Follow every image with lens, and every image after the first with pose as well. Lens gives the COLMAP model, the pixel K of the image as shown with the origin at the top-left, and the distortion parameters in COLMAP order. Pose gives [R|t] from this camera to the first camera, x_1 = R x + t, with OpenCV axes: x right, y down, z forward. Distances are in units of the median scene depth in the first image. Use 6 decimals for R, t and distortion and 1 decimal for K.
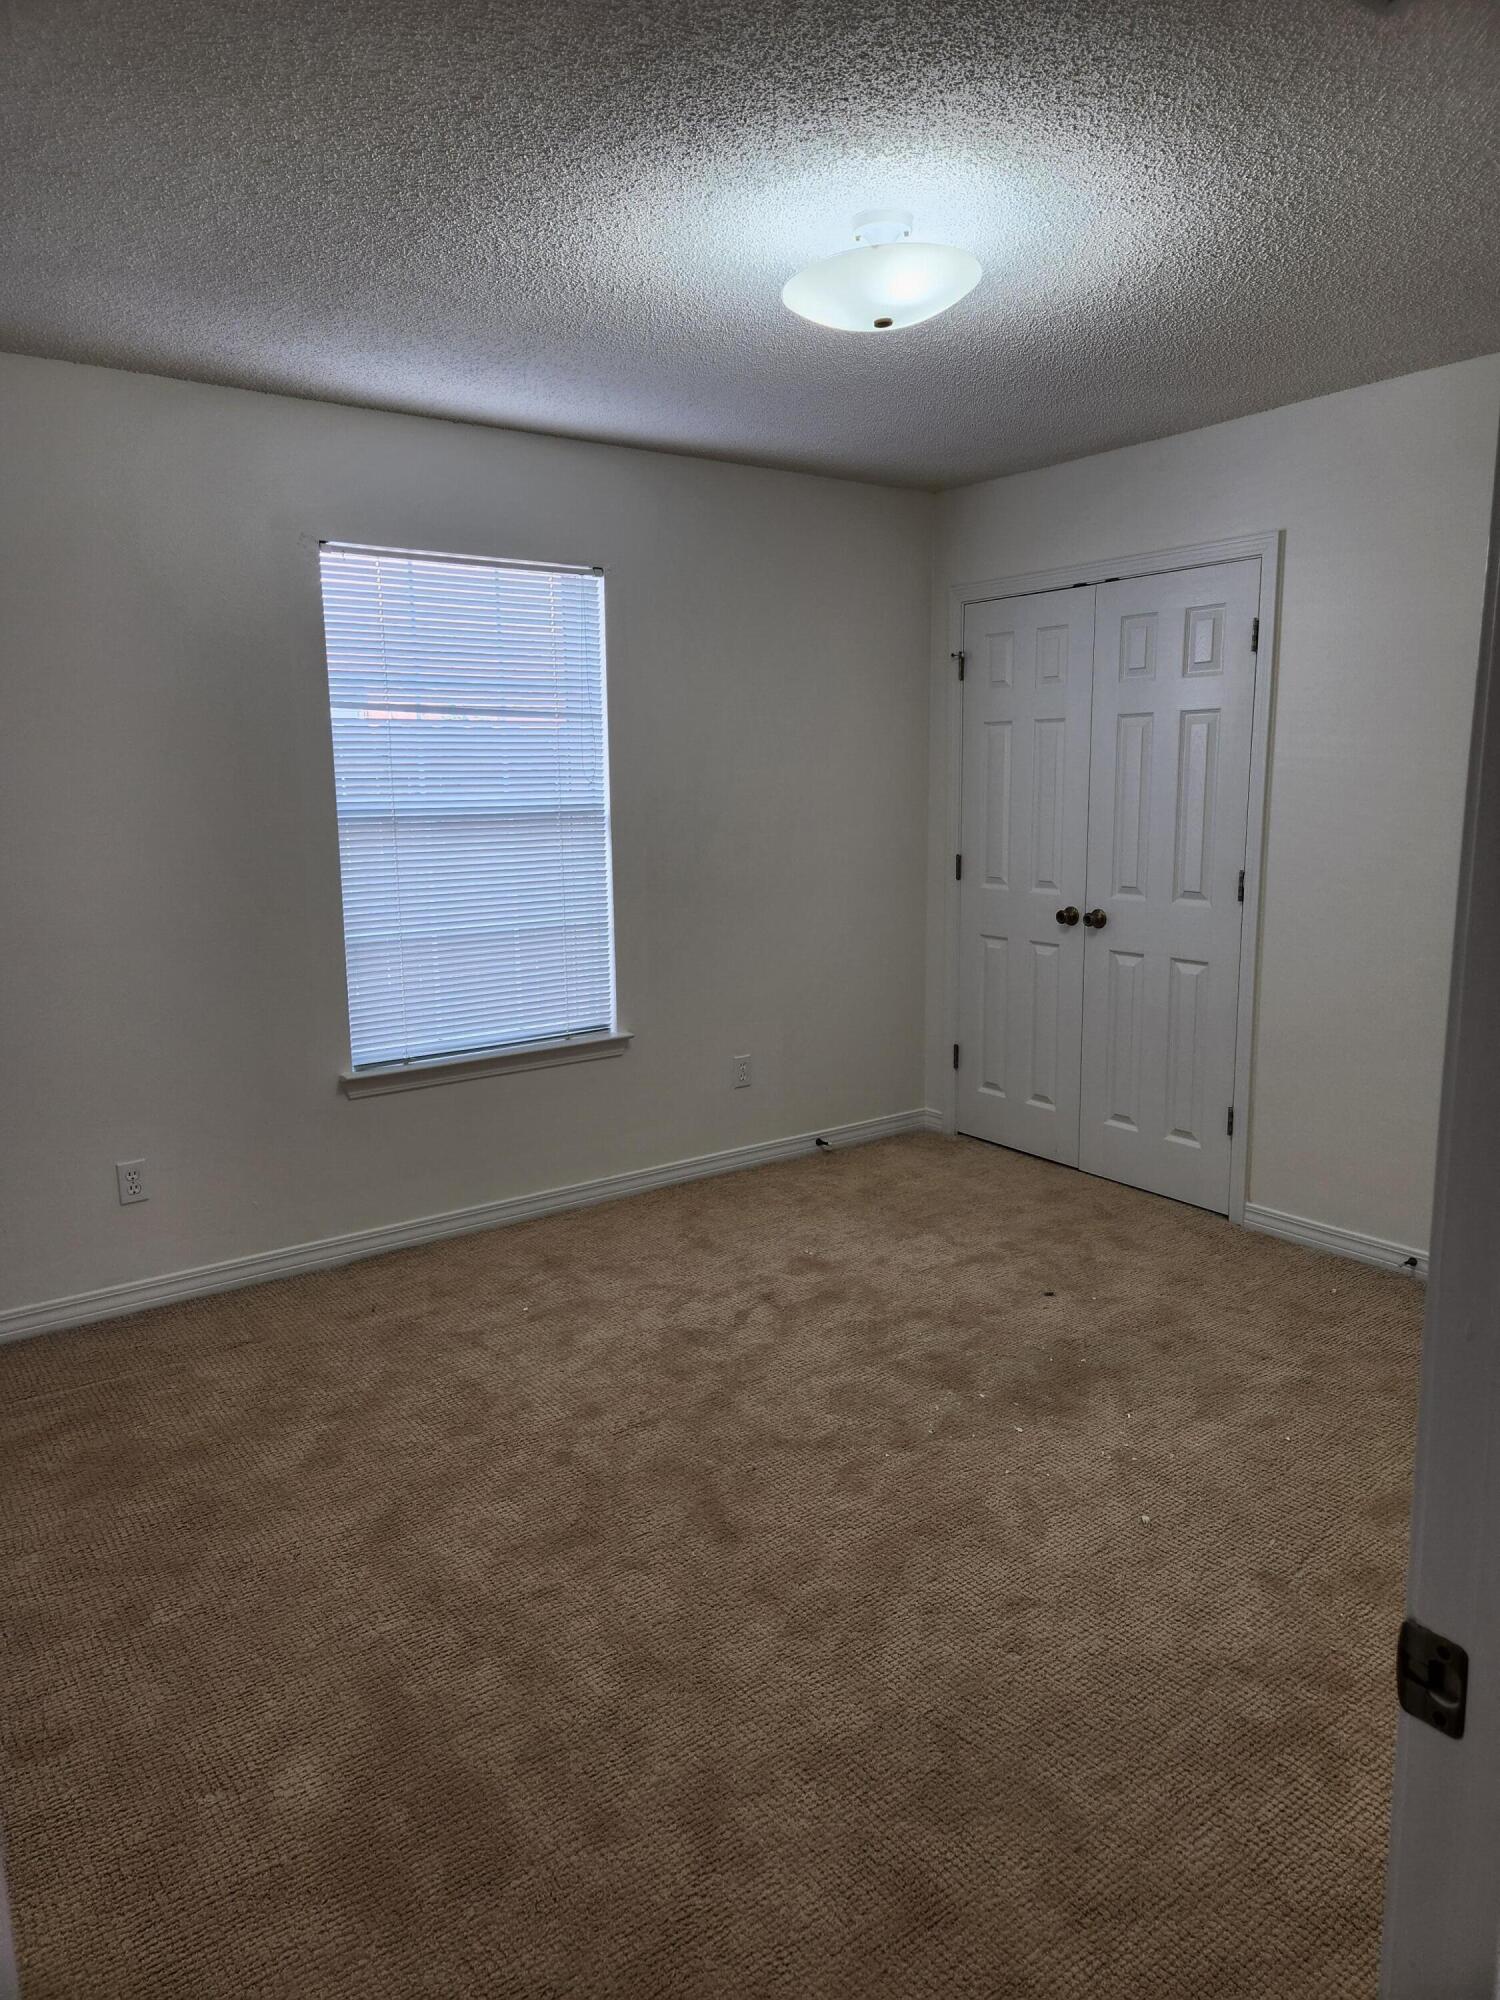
lens RADIAL K [[1327.1, 0, 756.0], [0, 1327.1, 988.1], [0, 0, 1]] dist [0.087611, -0.064114]
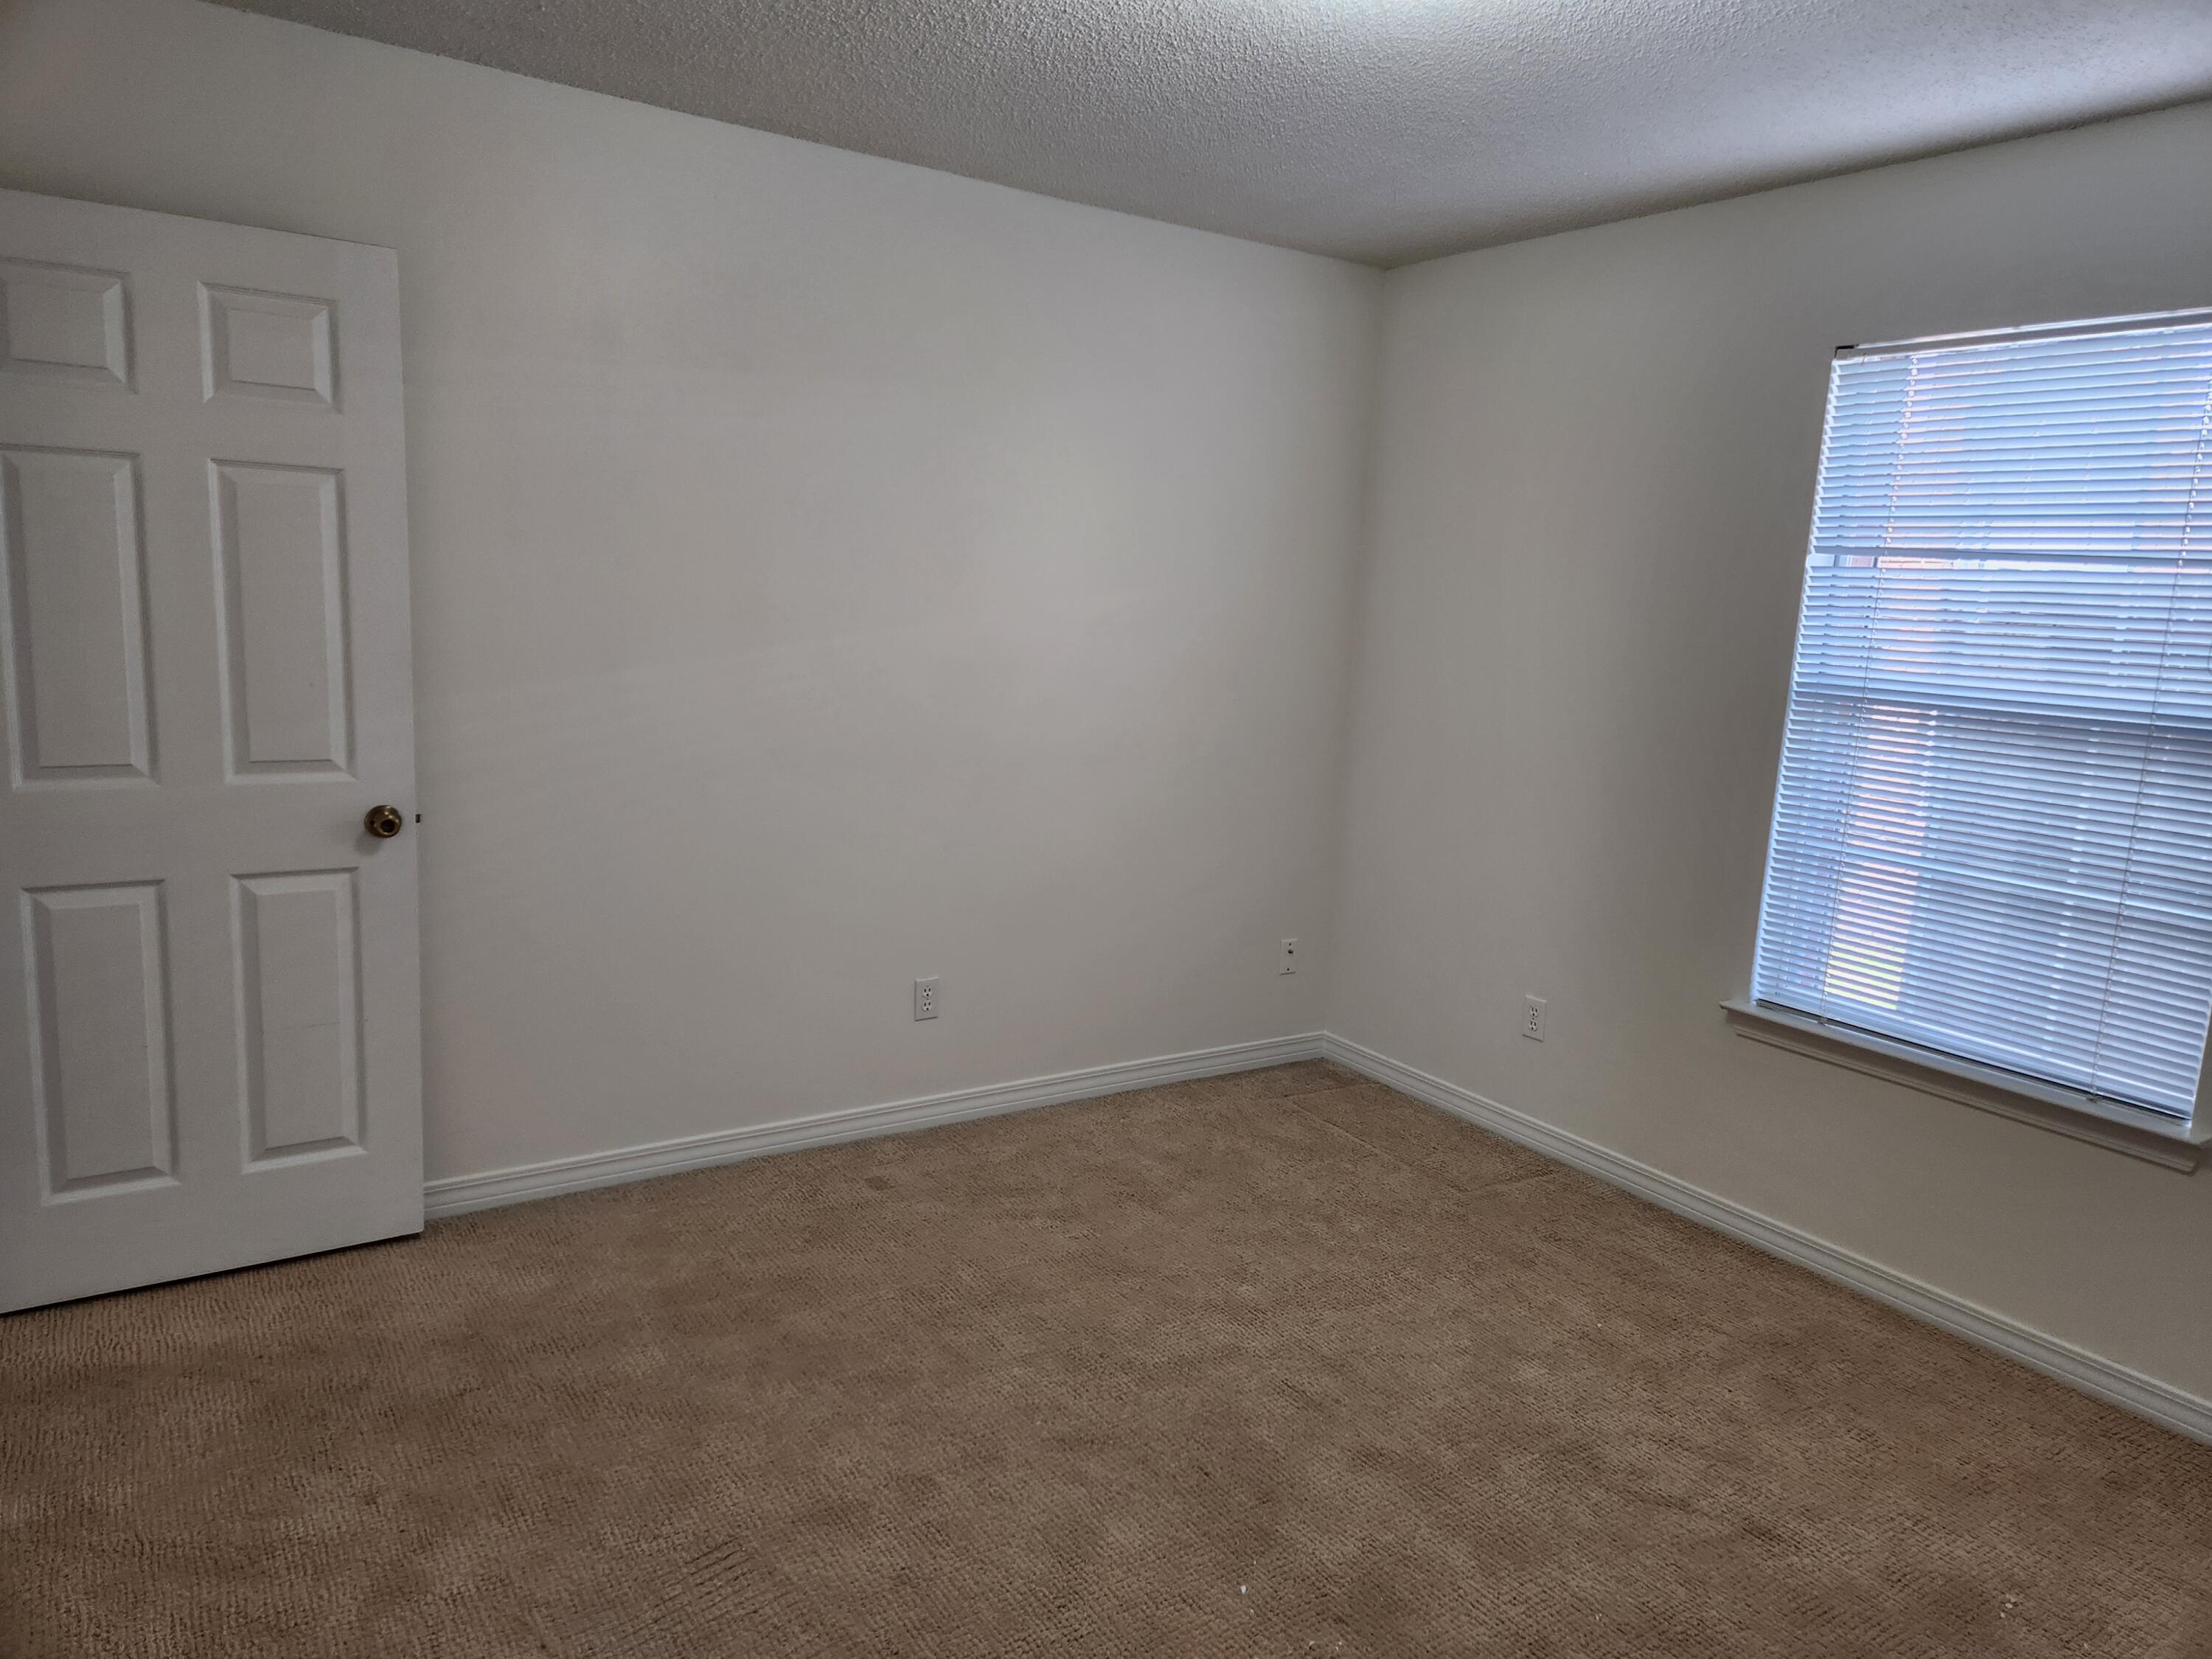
lens RADIAL K [[1467.8, 0, 1080.3], [0, 1467.8, 828.6], [0, 0, 1]] dist [0.087611, -0.064114]
pose [[-0.056632, 0.180198, -0.981999, 0.584960], [-0.207753, 0.959920, 0.188128, -0.124581], [0.976541, 0.214667, -0.016925, 0.600908]]
